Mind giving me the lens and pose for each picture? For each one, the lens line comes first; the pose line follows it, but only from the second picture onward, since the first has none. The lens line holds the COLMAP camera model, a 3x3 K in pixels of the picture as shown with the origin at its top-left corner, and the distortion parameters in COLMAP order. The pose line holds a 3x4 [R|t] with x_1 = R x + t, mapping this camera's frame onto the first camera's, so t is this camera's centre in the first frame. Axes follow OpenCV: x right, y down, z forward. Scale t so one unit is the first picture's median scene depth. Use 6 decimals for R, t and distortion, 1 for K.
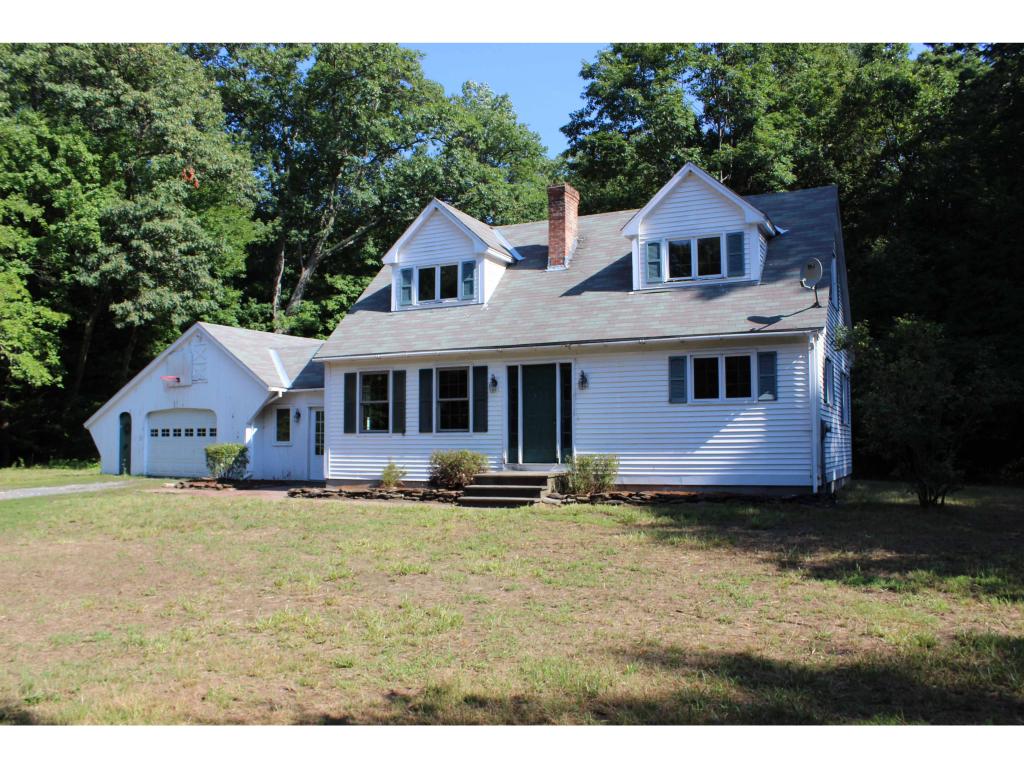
lens RADIAL K [[862.4, 0, 516.4], [0, 862.4, 388.2], [0, 0, 1]] dist [-0.160688, 0.153601]
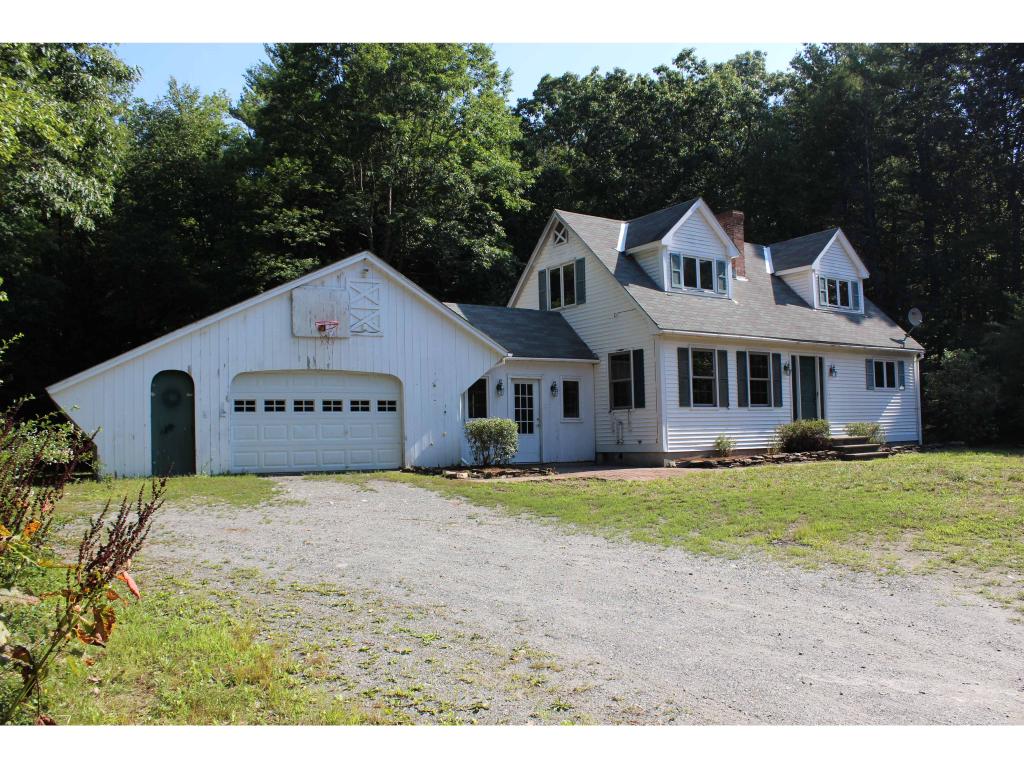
lens RADIAL K [[862.4, 0, 516.4], [0, 862.4, 388.2], [0, 0, 1]] dist [-0.160688, 0.153601]
pose [[0.494007, 0.044894, 0.868298, -1.189200], [-0.035932, 0.998867, -0.031202, 0.070224], [-0.868715, -0.015785, 0.495060, 0.672885]]
